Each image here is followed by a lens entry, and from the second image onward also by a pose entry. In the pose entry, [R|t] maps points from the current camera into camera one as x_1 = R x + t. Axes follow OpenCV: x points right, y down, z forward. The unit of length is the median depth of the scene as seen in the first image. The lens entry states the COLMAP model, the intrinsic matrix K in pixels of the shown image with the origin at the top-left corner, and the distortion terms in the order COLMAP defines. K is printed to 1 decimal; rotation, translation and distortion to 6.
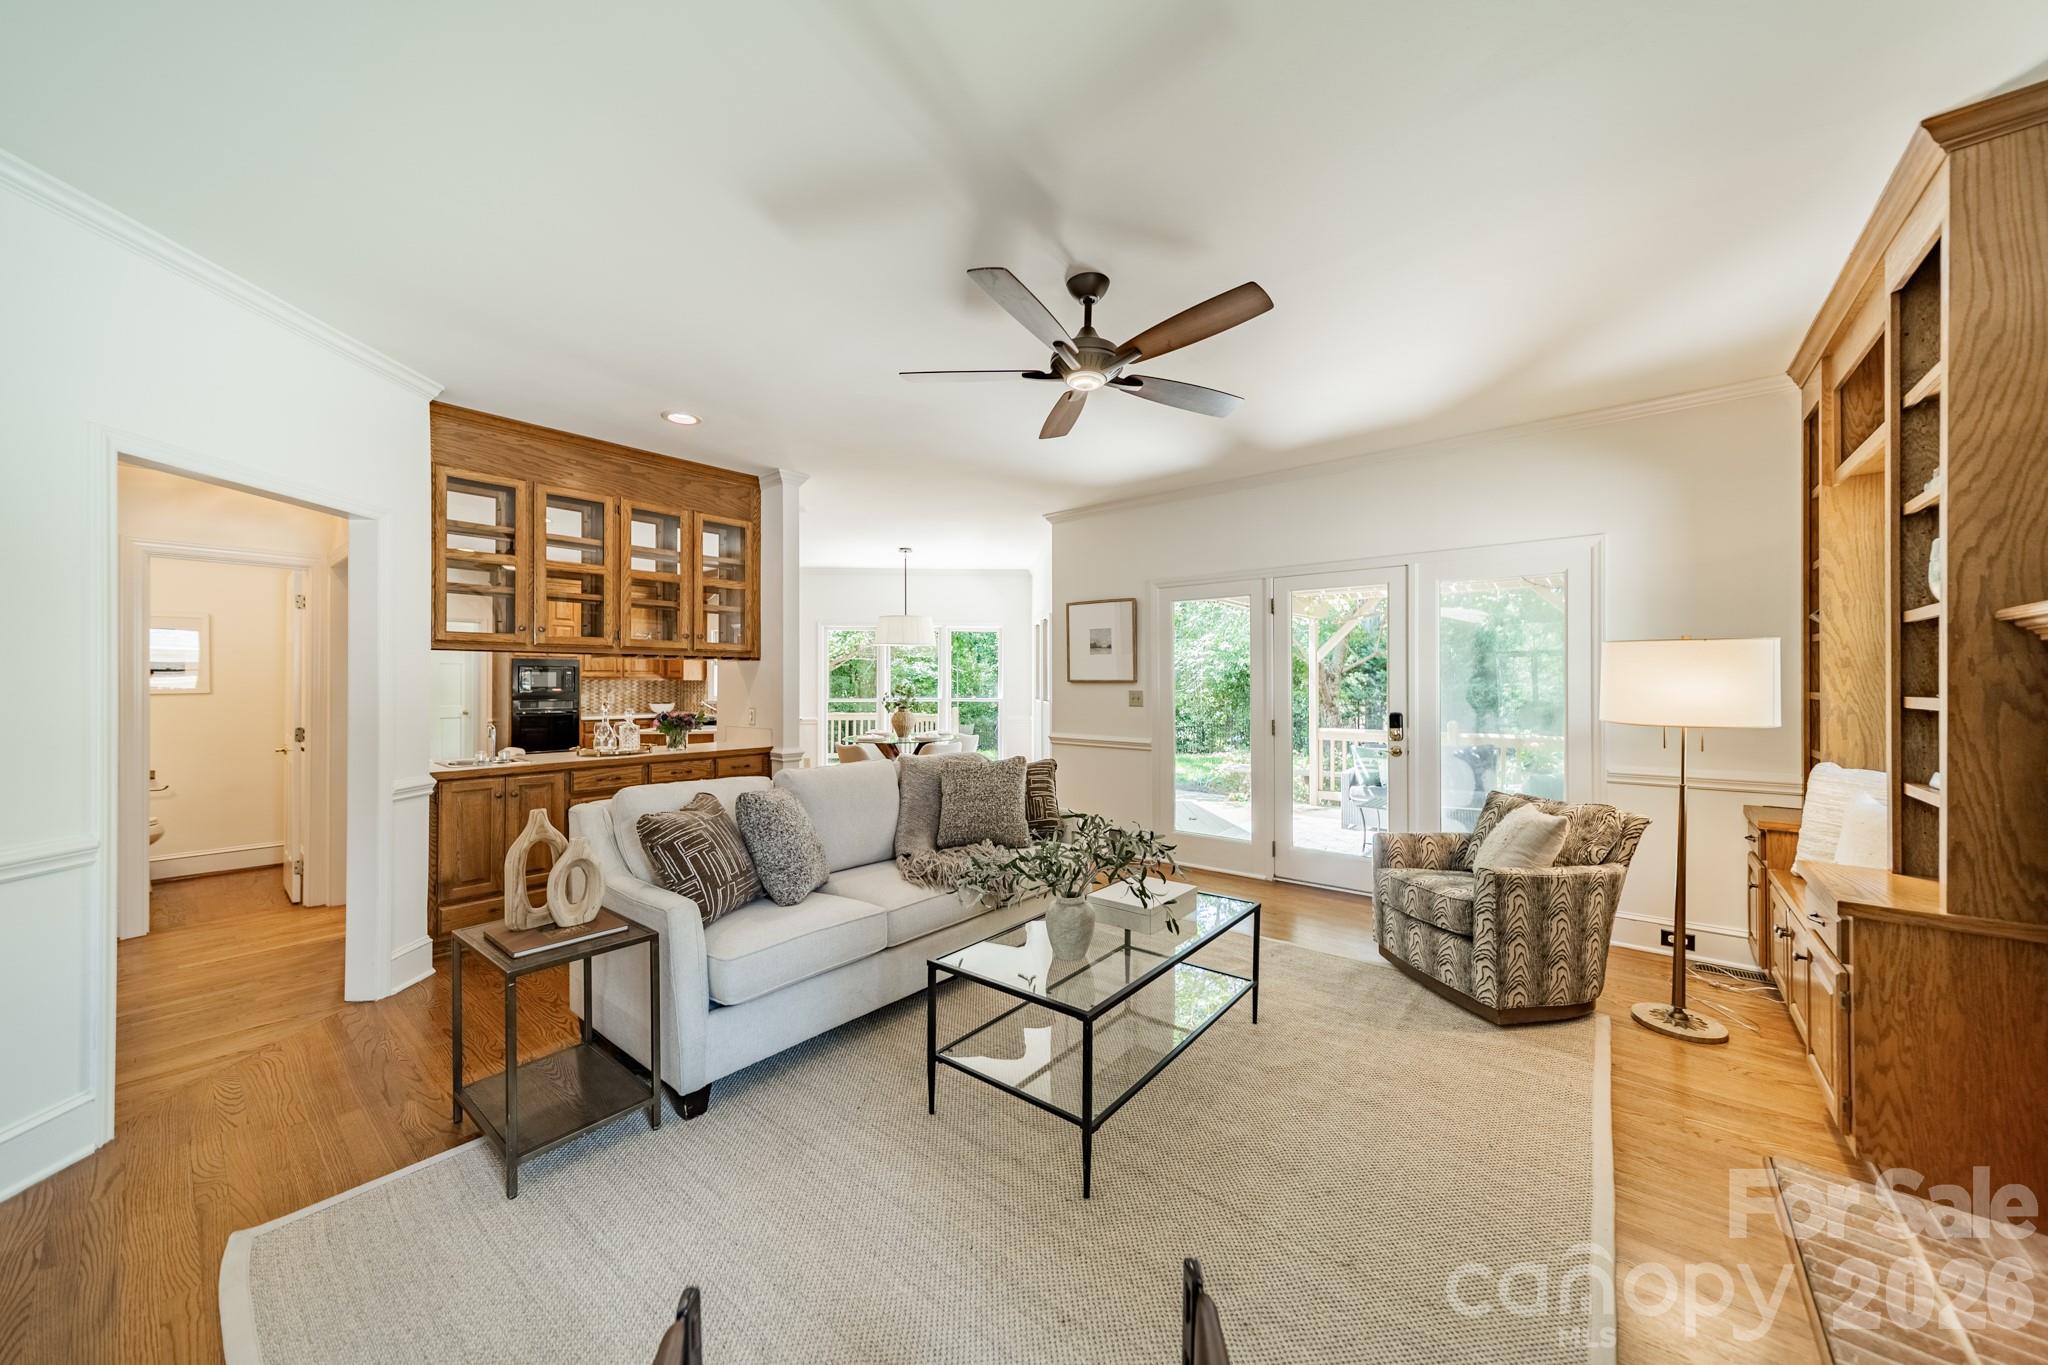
lens RADIAL K [[713.9, 0, 1027.0], [0, 713.9, 679.6], [0, 0, 1]] dist [0.006656, -0.000011]
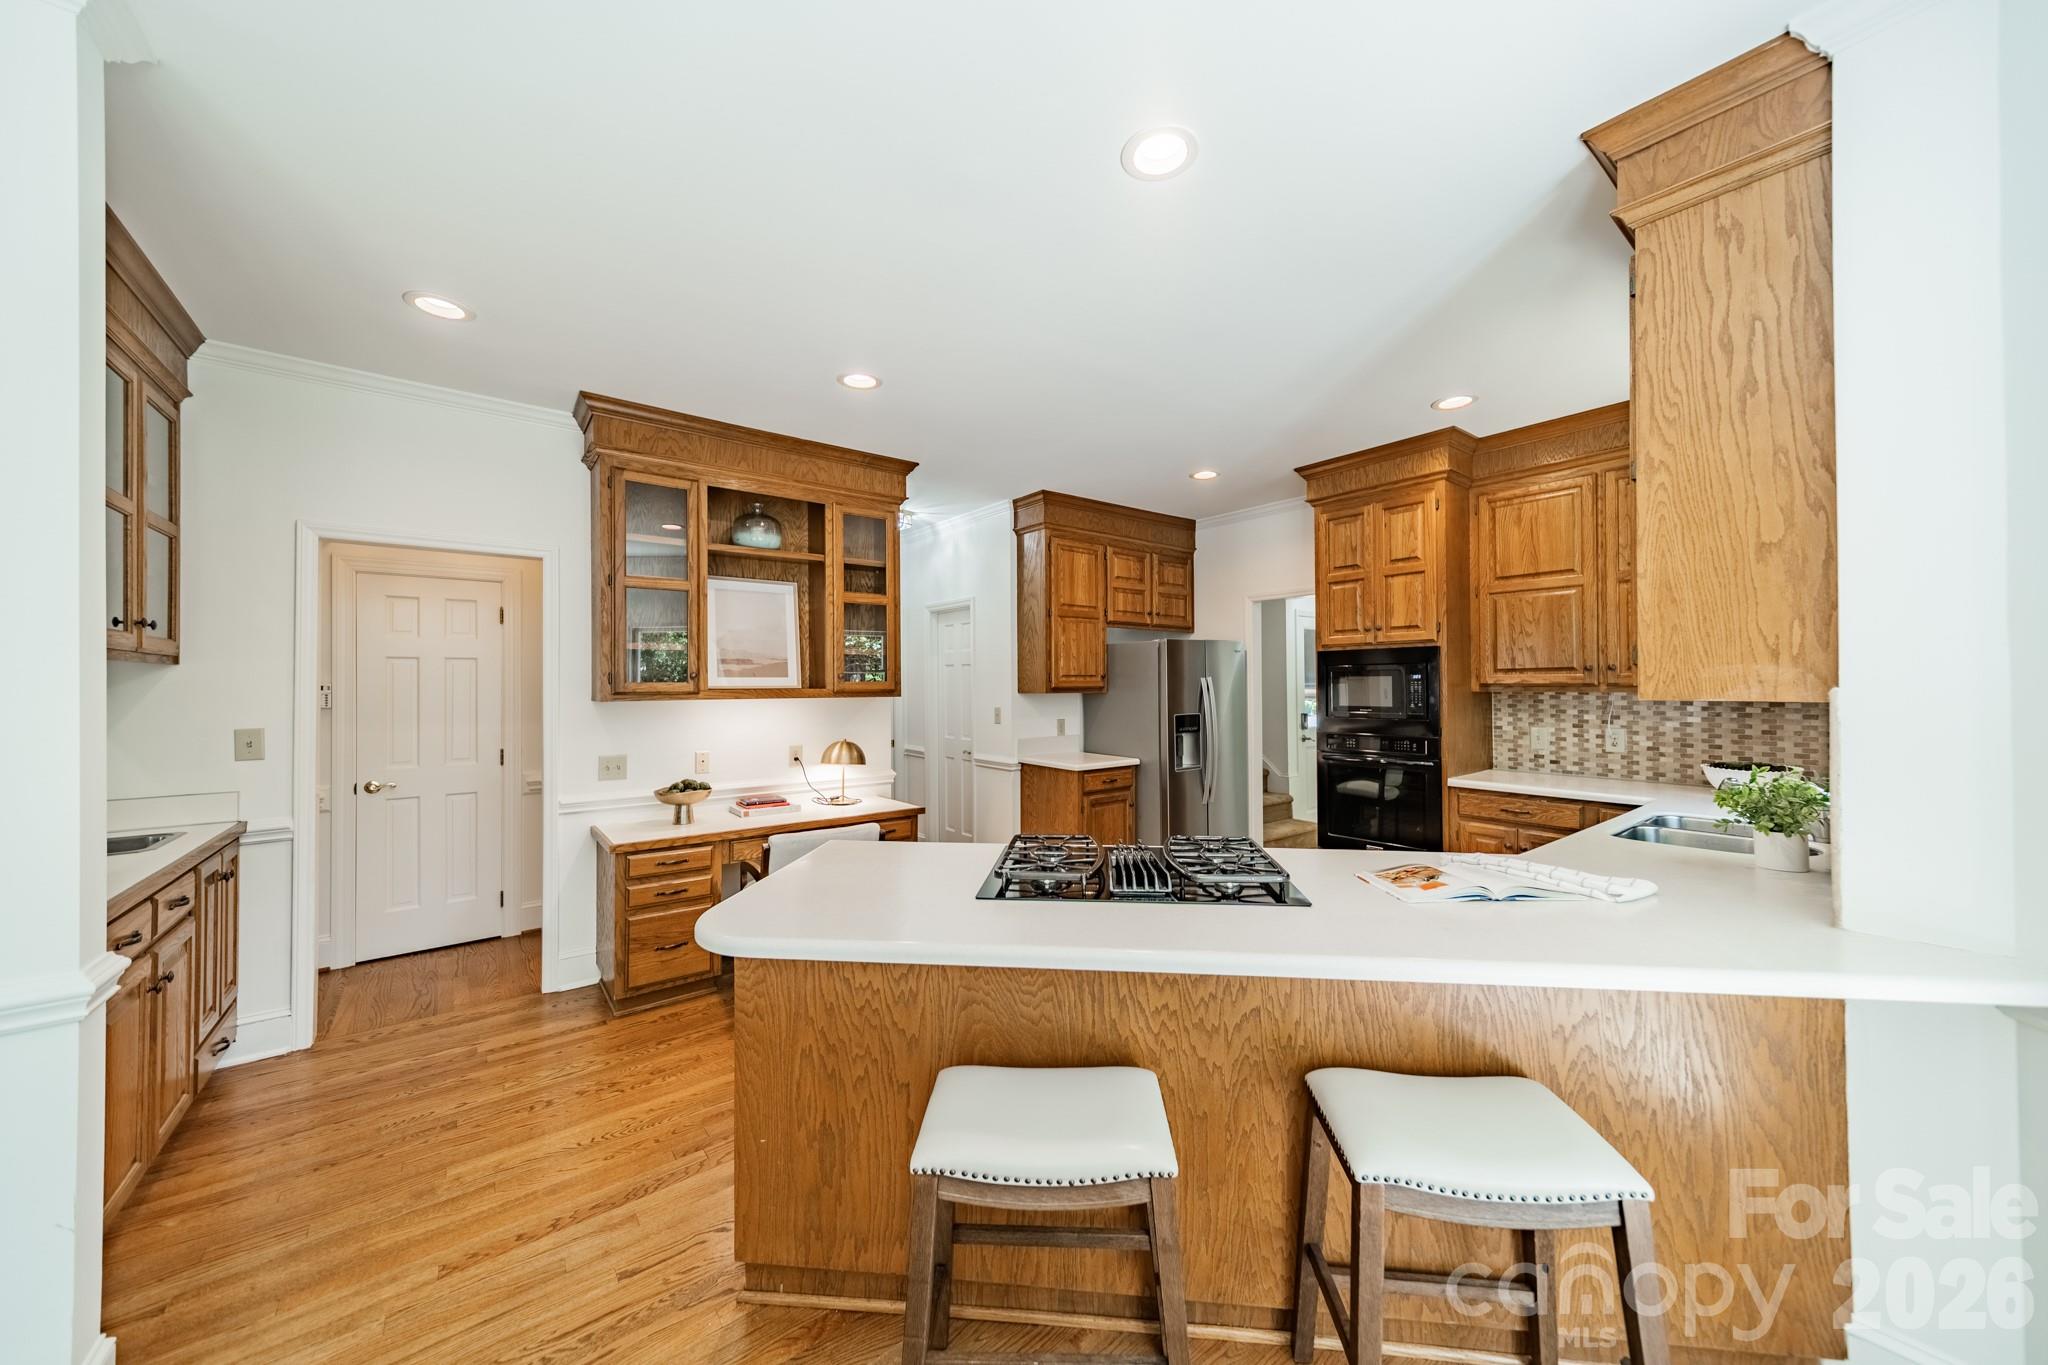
lens RADIAL K [[718.2, 0, 1027.1], [0, 718.2, 679.1], [0, 0, 1]] dist [0.007444, 0.000253]
pose [[-0.206516, -0.007443, -0.978415, -0.298446], [0.008922, 0.999915, -0.009489, -0.011857], [0.978403, -0.010689, -0.206432, 1.727952]]
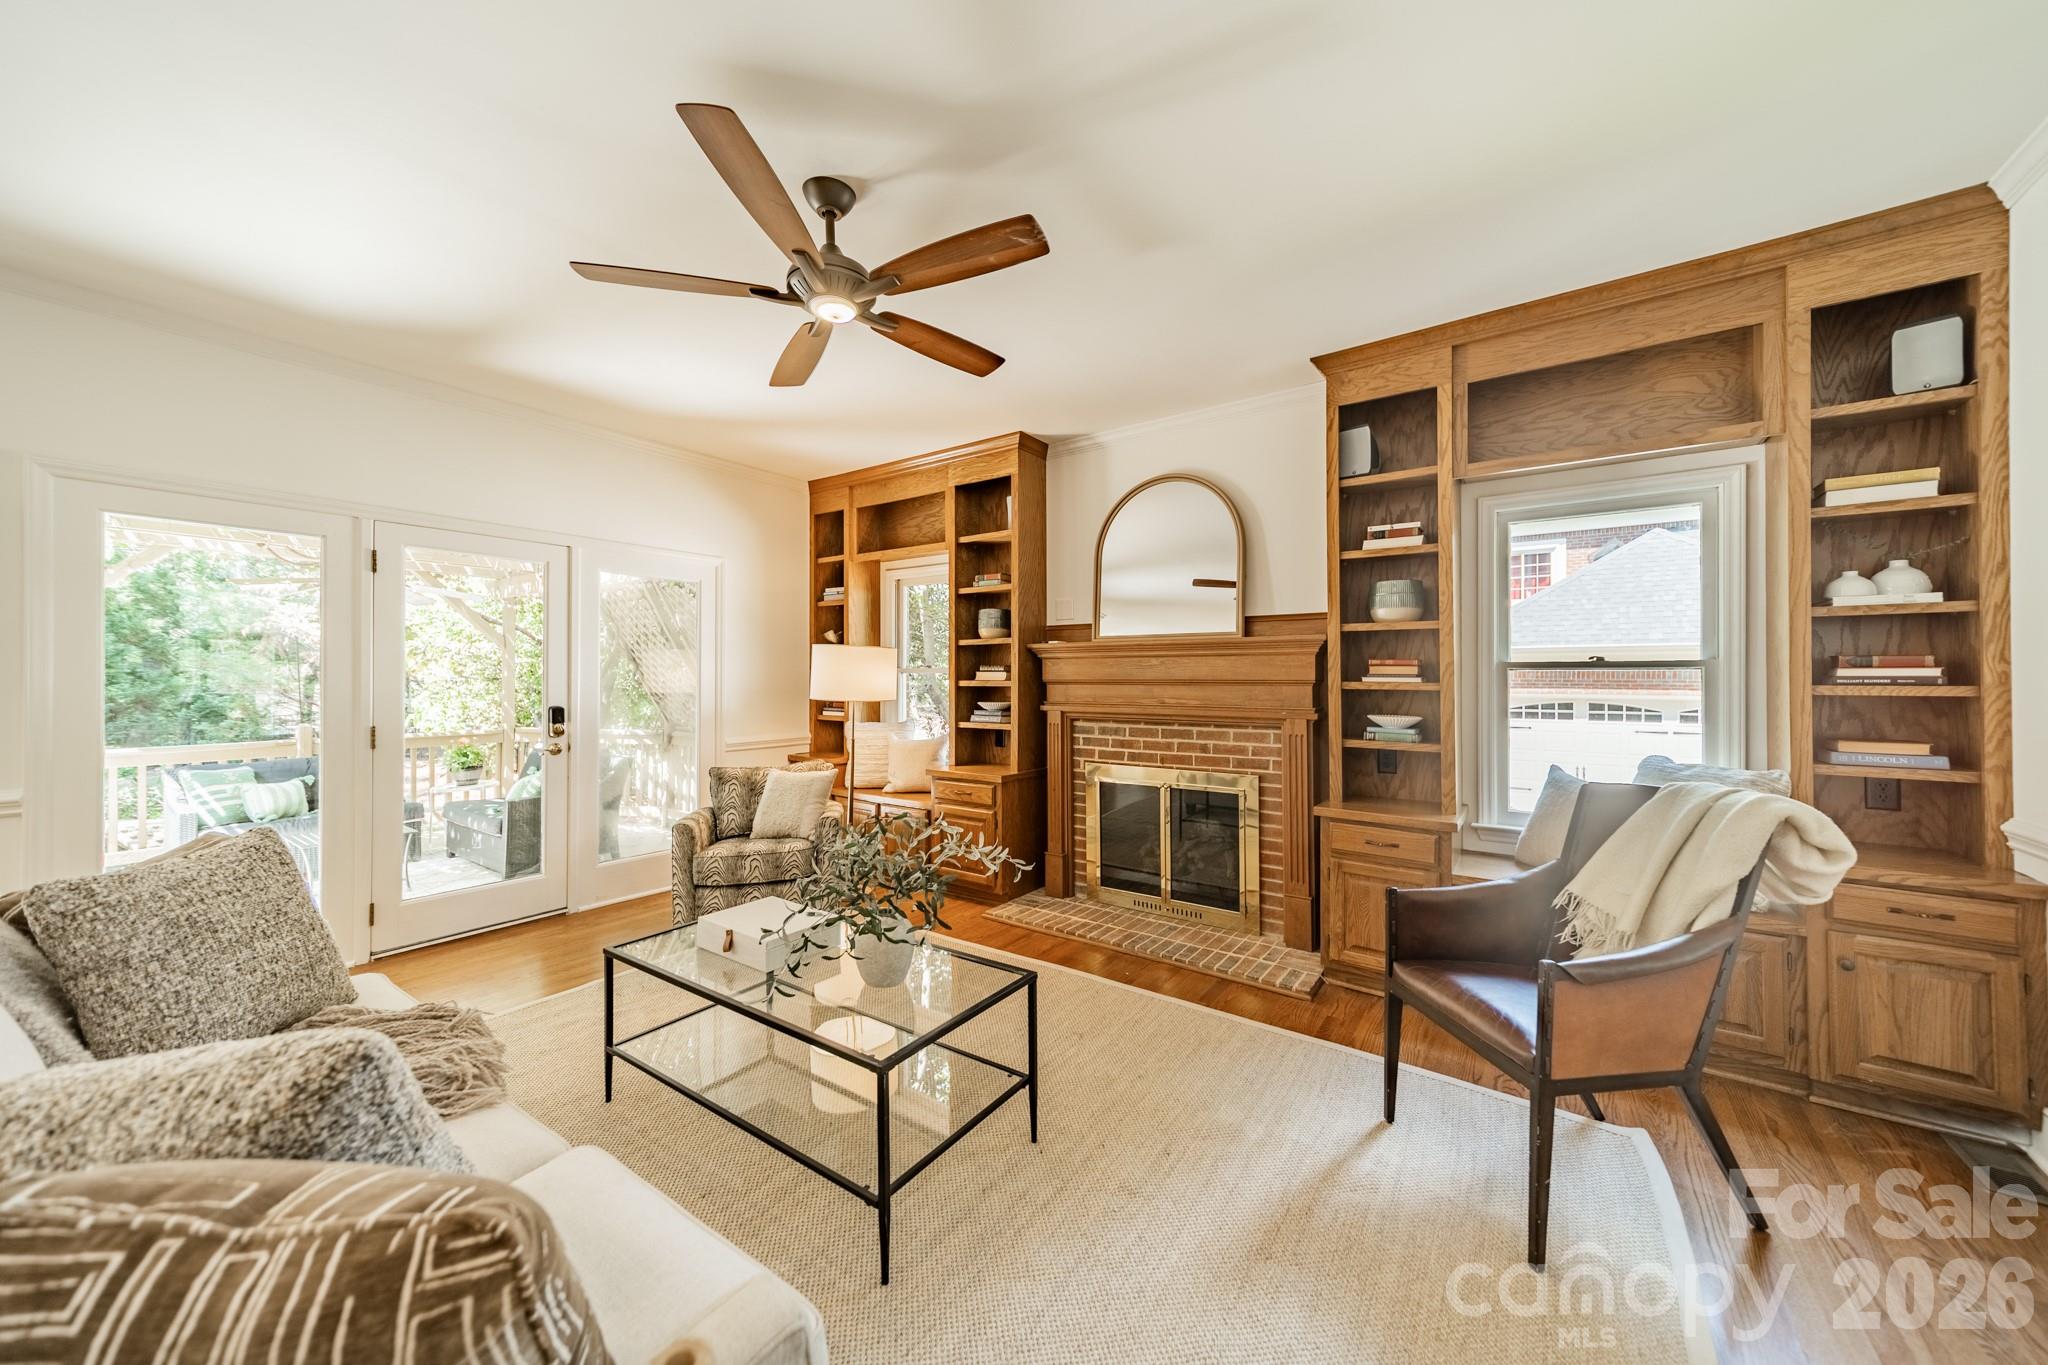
lens RADIAL K [[723.2, 0, 1021.0], [0, 723.2, 672.0], [0, 0, 1]] dist [0.006871, 0.000313]
pose [[-0.060321, 0.006856, 0.998156, -0.446907], [-0.002612, 0.999972, -0.007027, 0.006332], [-0.998176, -0.003031, -0.060301, 0.475995]]
